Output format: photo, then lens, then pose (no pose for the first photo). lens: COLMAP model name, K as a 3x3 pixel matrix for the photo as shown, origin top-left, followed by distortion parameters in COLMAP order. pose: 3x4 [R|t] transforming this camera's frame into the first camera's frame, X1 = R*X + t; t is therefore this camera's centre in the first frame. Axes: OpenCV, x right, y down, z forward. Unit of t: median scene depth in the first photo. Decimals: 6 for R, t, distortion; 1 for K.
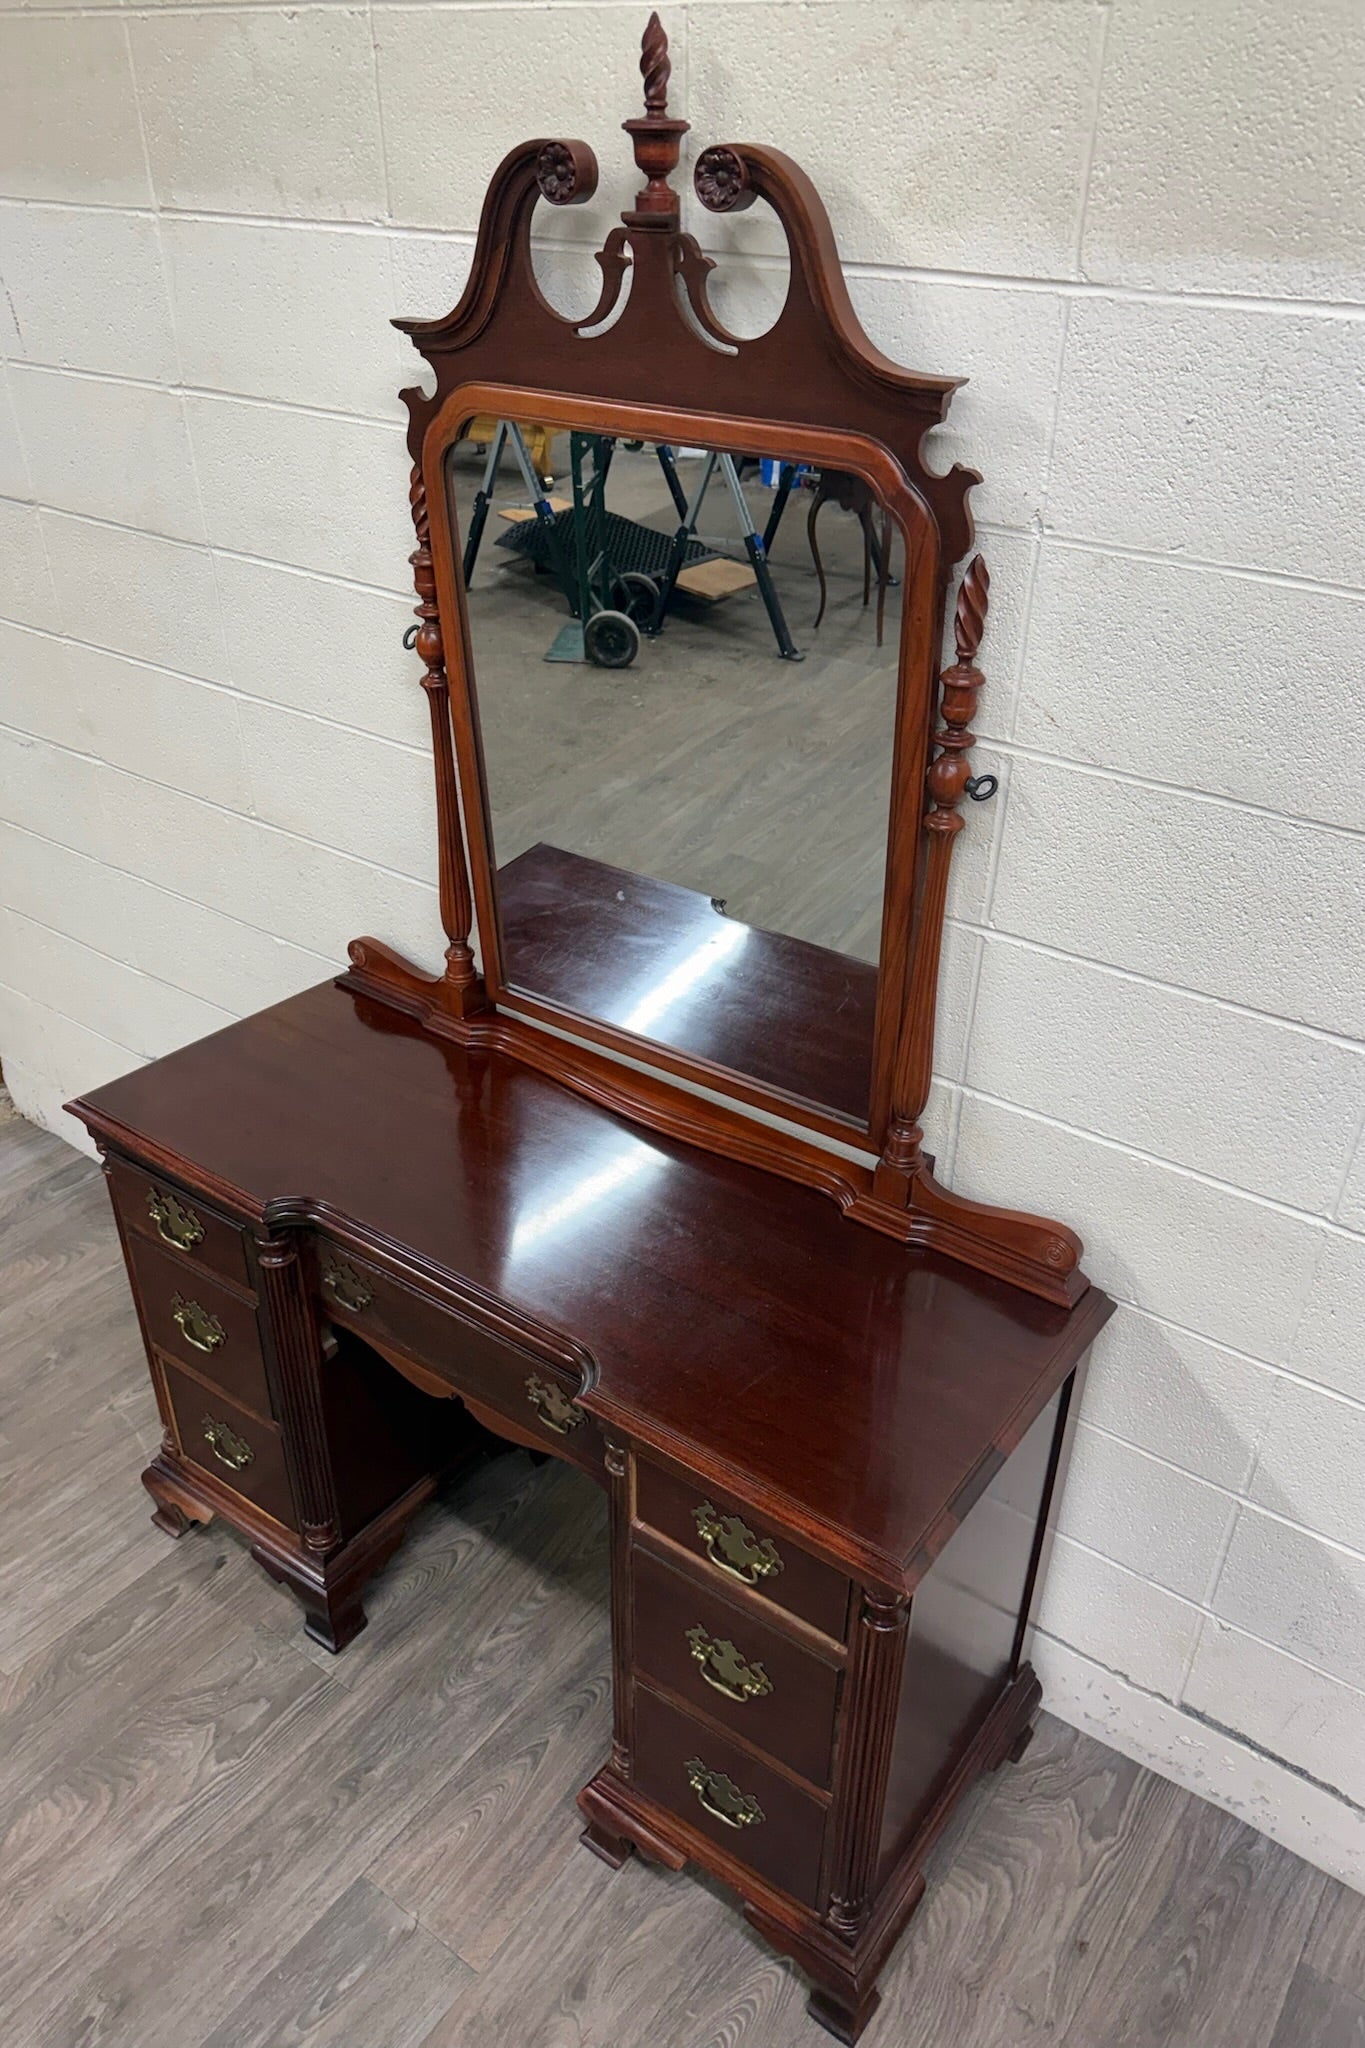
lens RADIAL K [[1449.2, 0, 755.5], [0, 1449.2, 1038.7], [0, 0, 1]] dist [-0.015695, 0.002141]
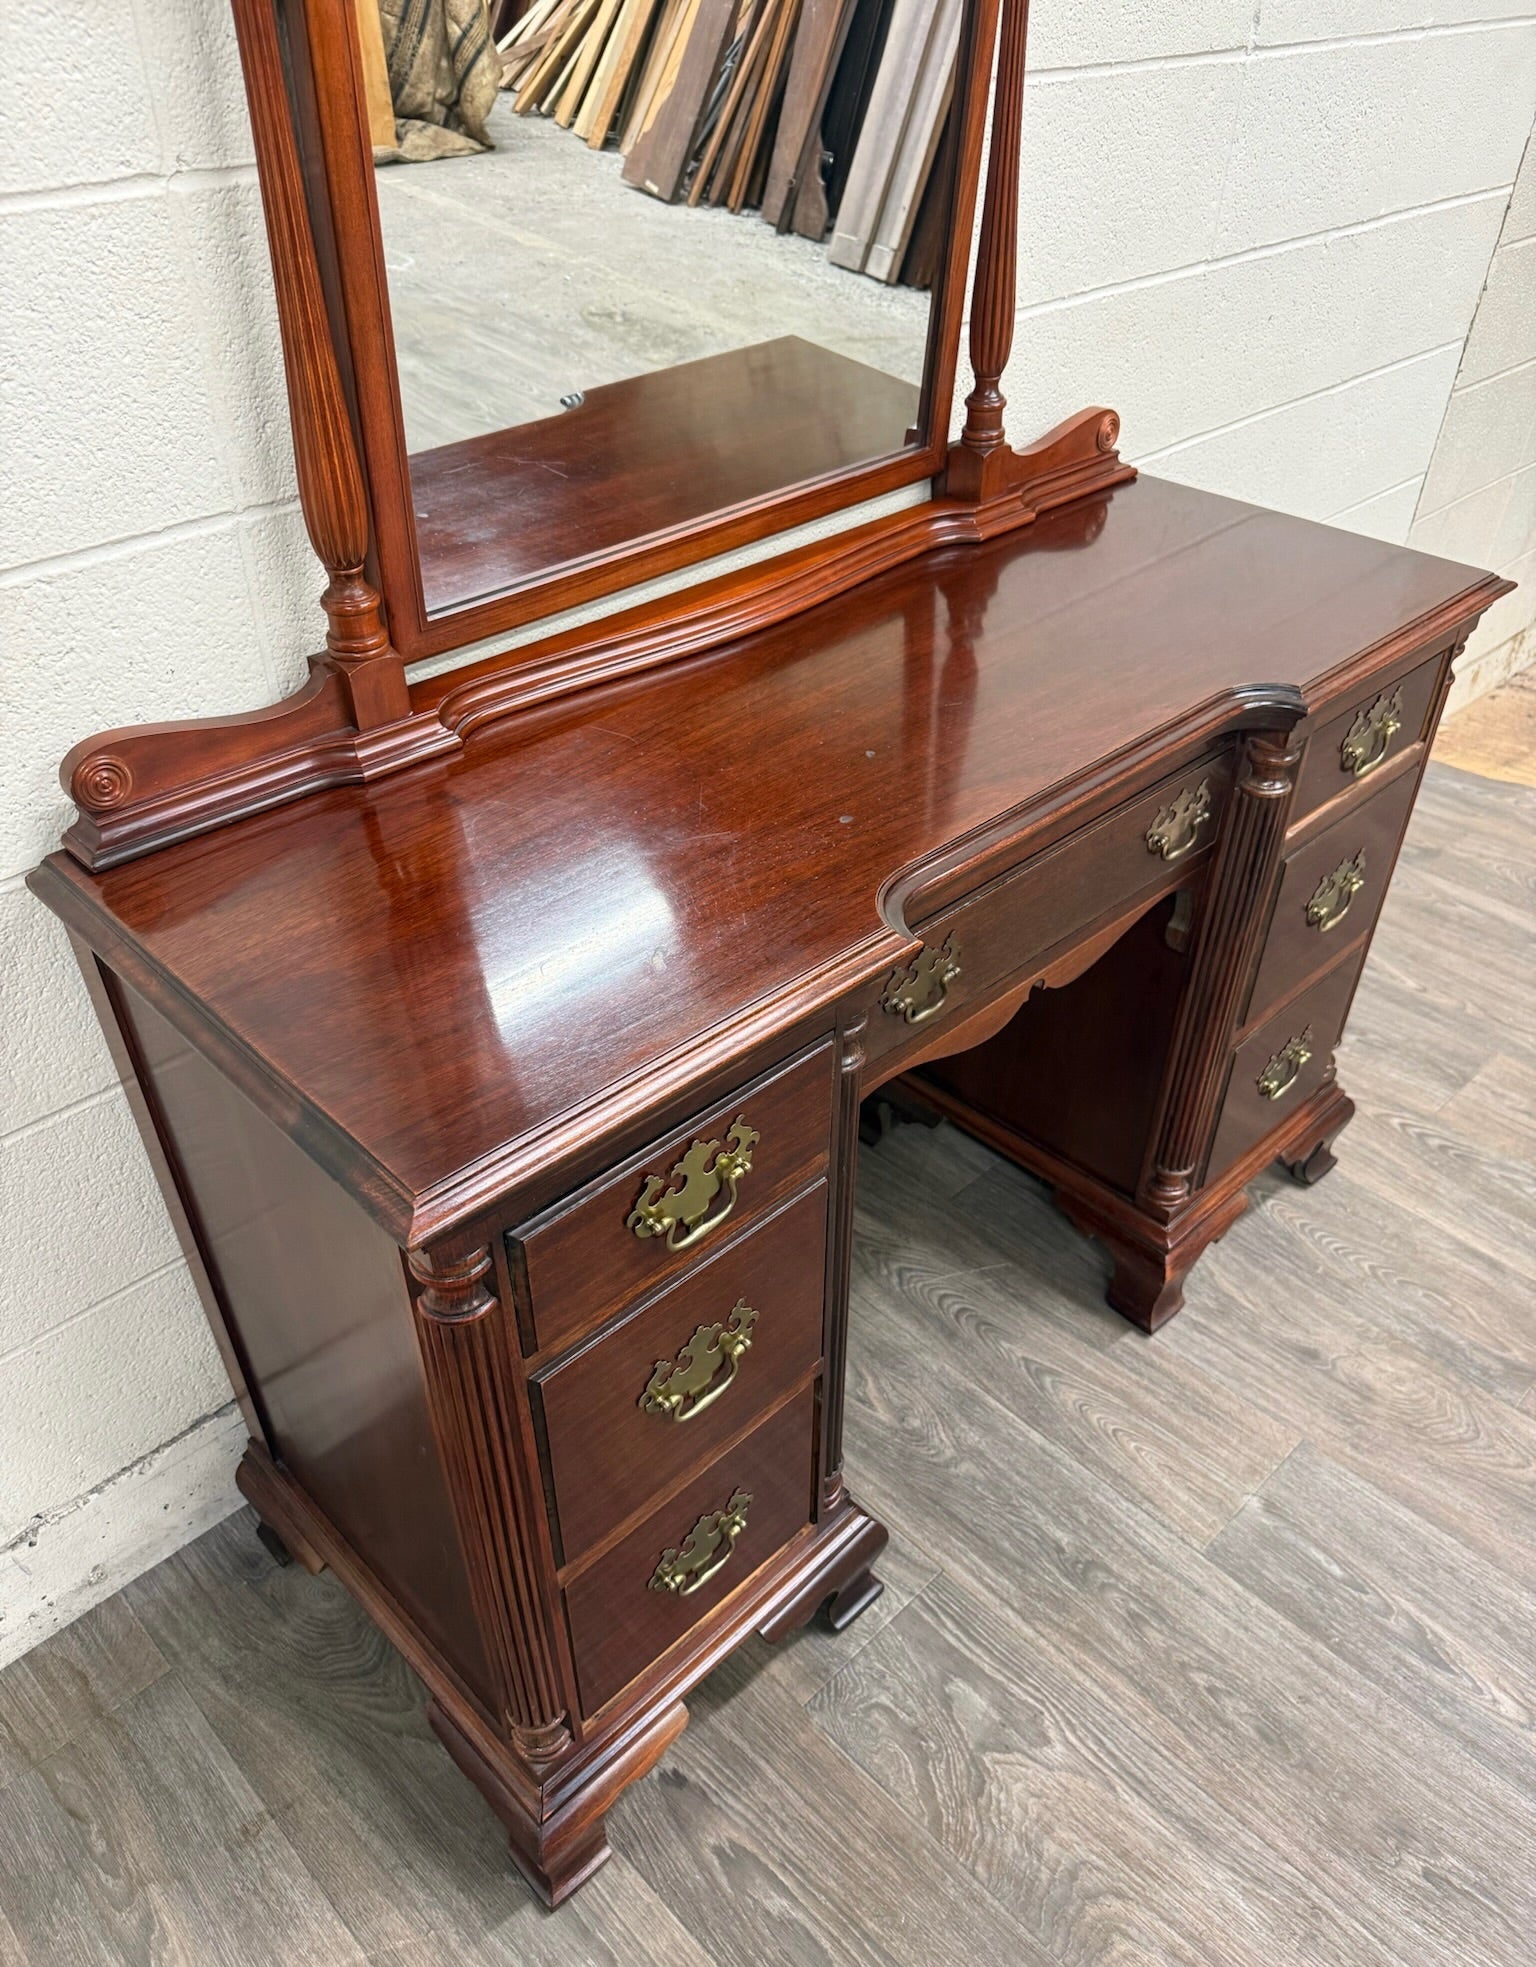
lens RADIAL K [[1463.4, 0, 768.1], [0, 1463.4, 1025.3], [0, 0, 1]] dist [-0.001967, -0.012674]
pose [[0.199172, -0.644871, 0.737884, -0.716954], [0.503528, 0.713315, 0.487485, -0.139709], [-0.840708, 0.274452, 0.466783, 0.732575]]
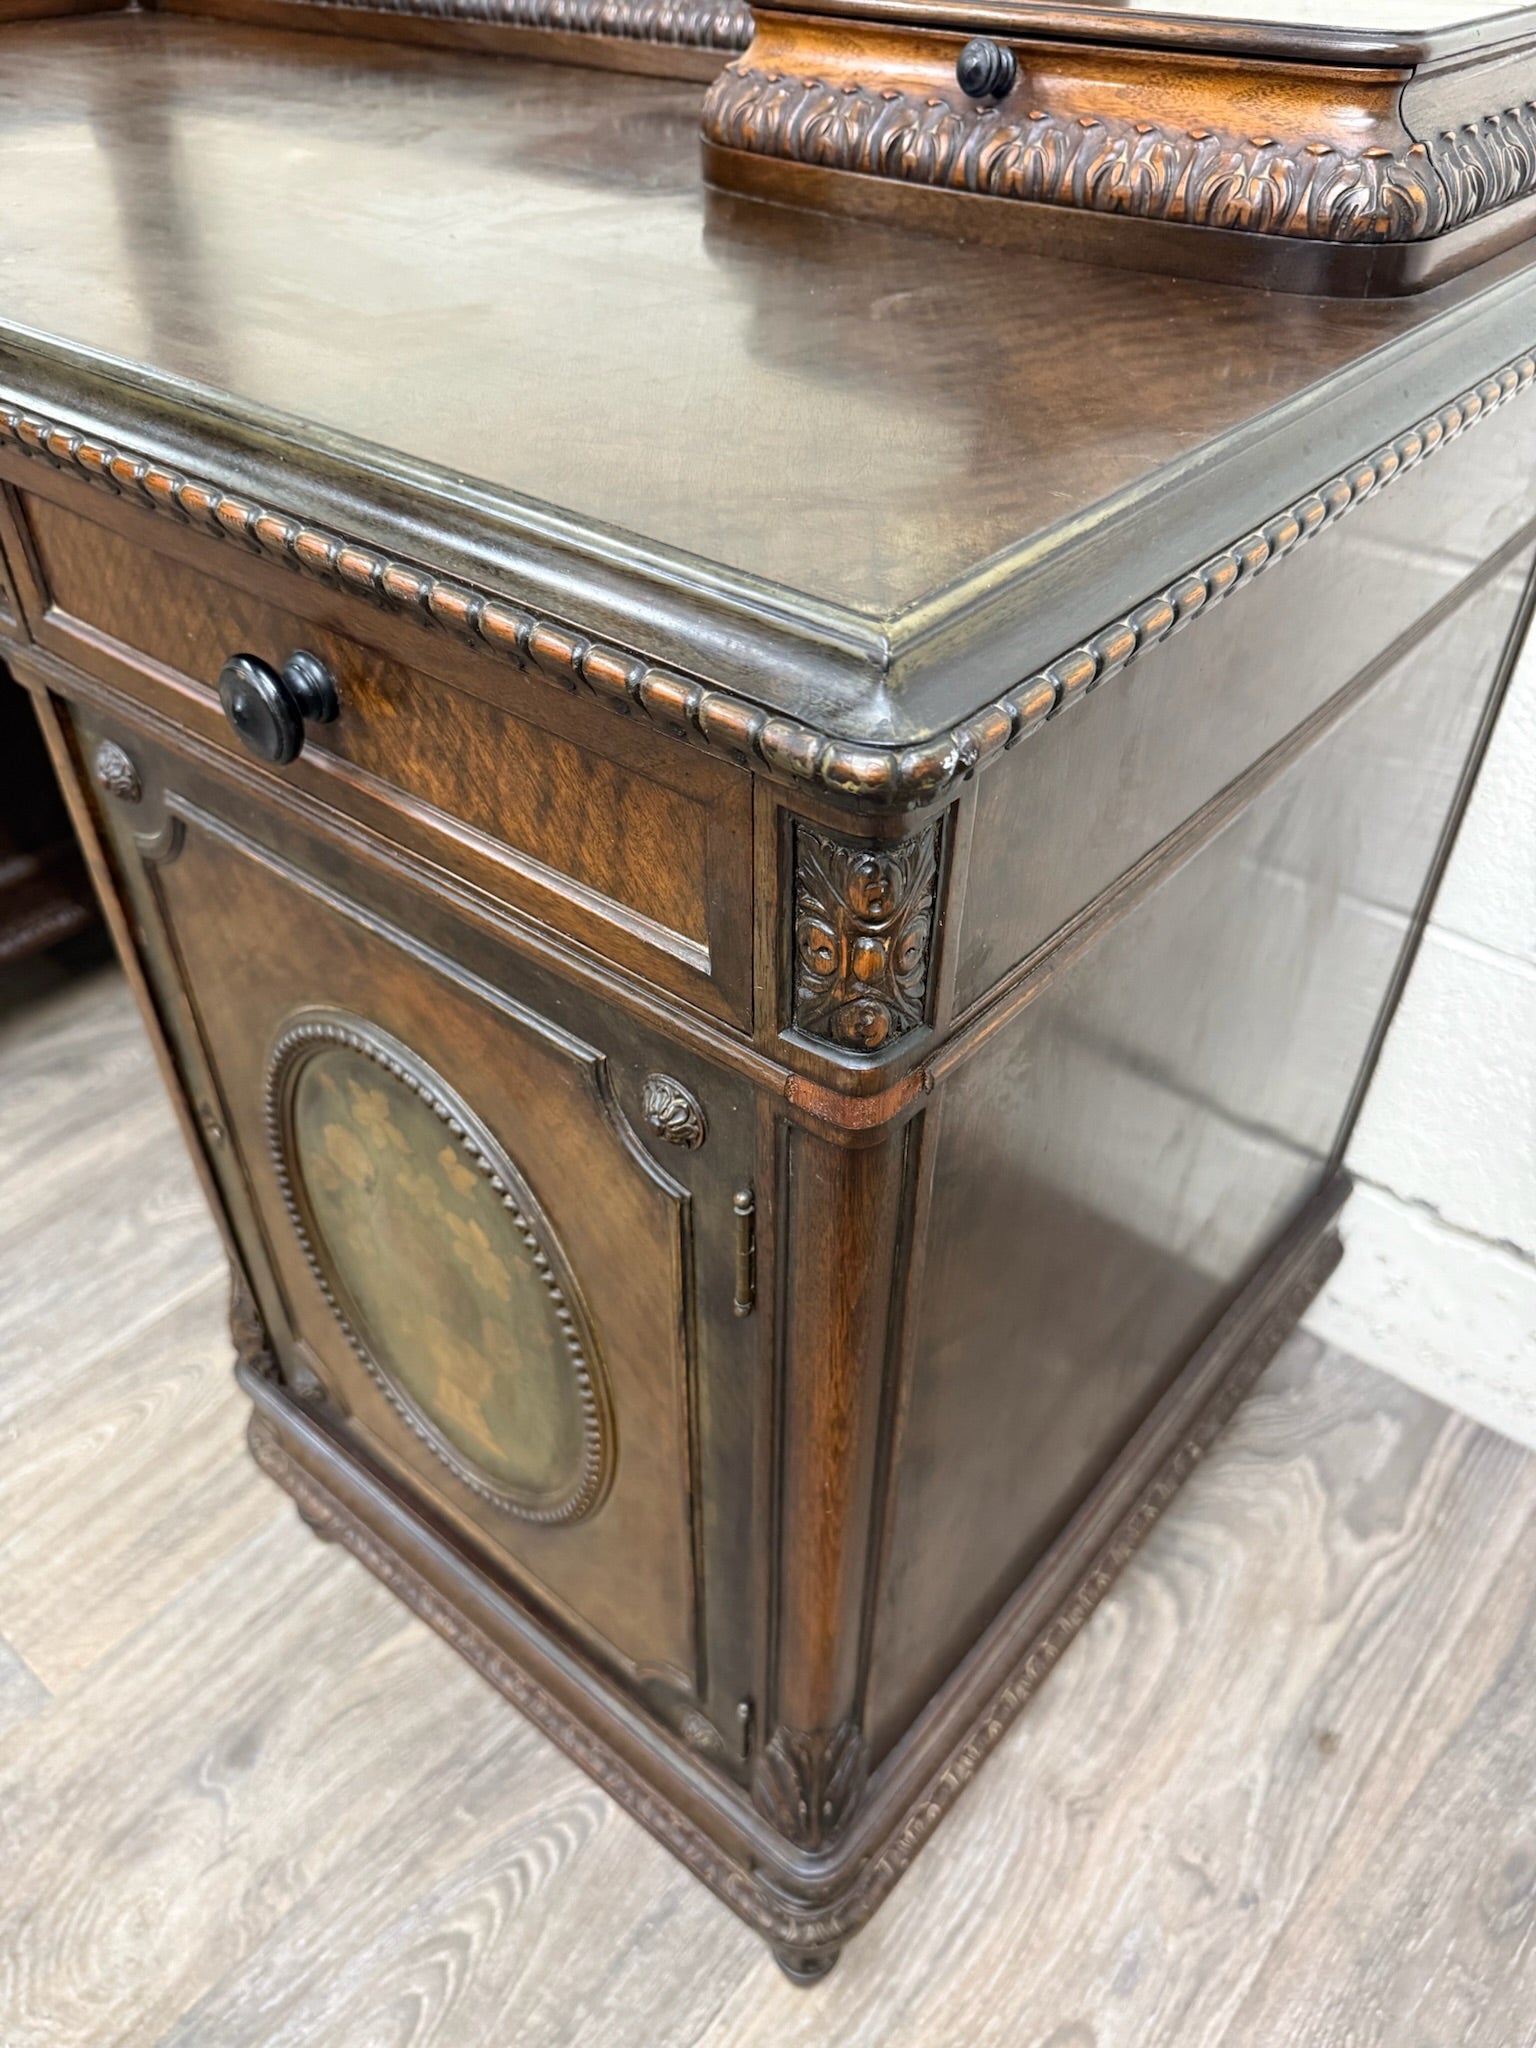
lens RADIAL K [[1486.2, 0, 775.4], [0, 1486.2, 1033.8], [0, 0, 1]] dist [-0.028576, 0.005727]
pose [[0.994579, 0.030535, -0.099403, 0.087370], [-0.014515, 0.987323, 0.158057, 0.322639], [0.102969, -0.155757, 0.982414, 0.534345]]
